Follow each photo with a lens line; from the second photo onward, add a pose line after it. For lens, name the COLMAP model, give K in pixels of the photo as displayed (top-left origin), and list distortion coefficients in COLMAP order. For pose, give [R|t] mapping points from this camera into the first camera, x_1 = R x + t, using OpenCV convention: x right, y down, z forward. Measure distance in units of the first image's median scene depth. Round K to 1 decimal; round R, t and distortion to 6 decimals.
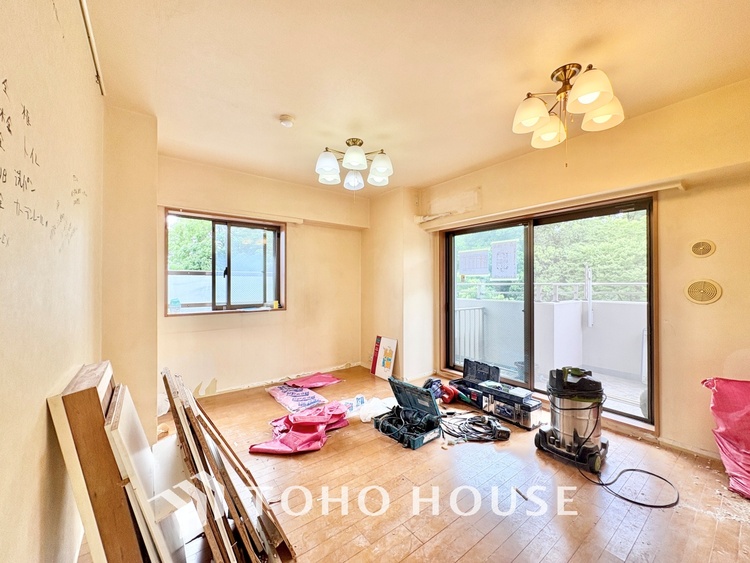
lens RADIAL K [[299.3, 0, 374.4], [0, 299.3, 281.3], [0, 0, 1]] dist [0.000083, 0.000195]
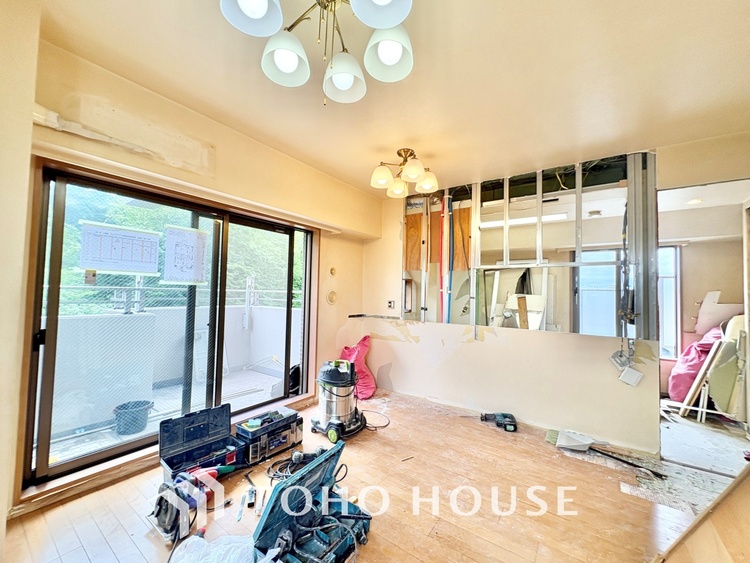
lens RADIAL K [[299.3, 0, 374.7], [0, 299.3, 281.8], [0, 0, 1]] dist [0.000083, 0.000195]
pose [[-0.298958, 0.028763, 0.953833, -0.383437], [-0.028520, 0.998830, -0.039059, 0.005258], [-0.953840, -0.038881, -0.297788, 0.836062]]
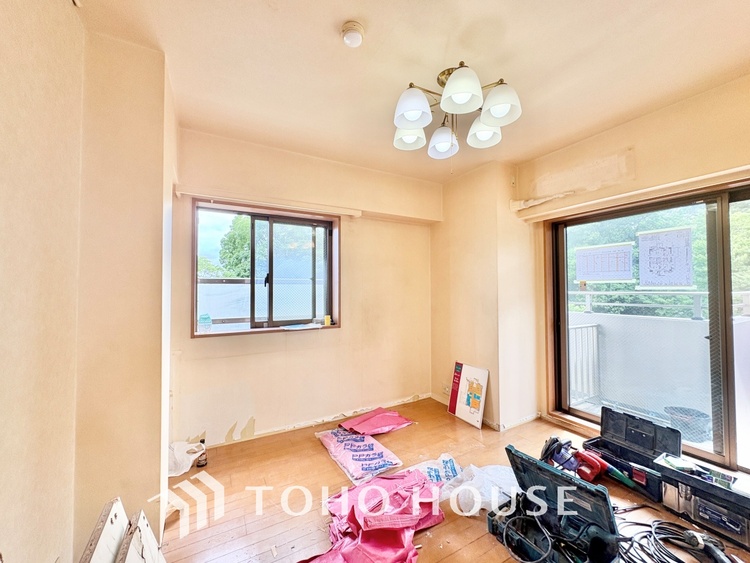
lens RADIAL K [[299.3, 0, 374.4], [0, 299.3, 281.6], [0, 0, 1]] dist [0.000083, 0.000195]
pose [[0.990263, -0.006123, -0.139078, -0.113556], [0.003706, 0.999838, -0.017637, -0.011701], [0.139163, 0.016950, 0.990124, 0.276428]]
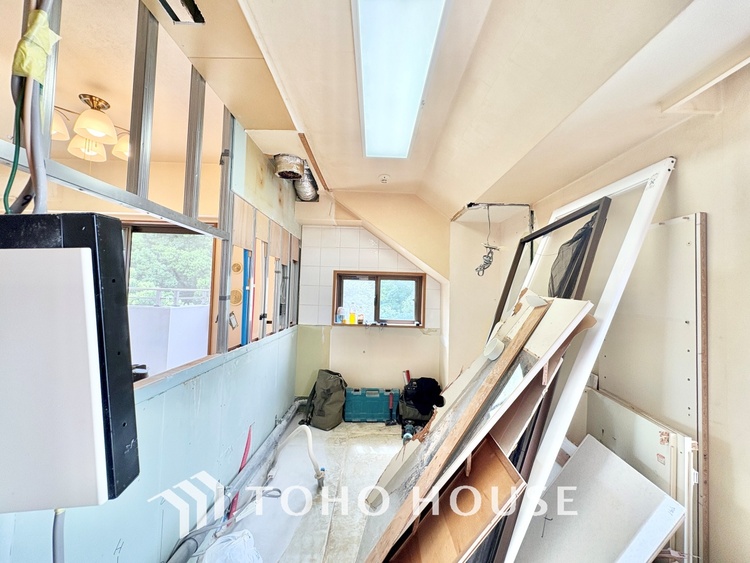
lens RADIAL K [[299.3, 0, 371.5], [0, 299.3, 283.0], [0, 0, 1]] dist [0.000083, 0.000195]
pose [[0.607661, 0.044107, 0.792971, 0.219938], [-0.034987, 0.998974, -0.028754, -0.010832], [-0.793426, -0.010271, 0.608581, -0.274326]]
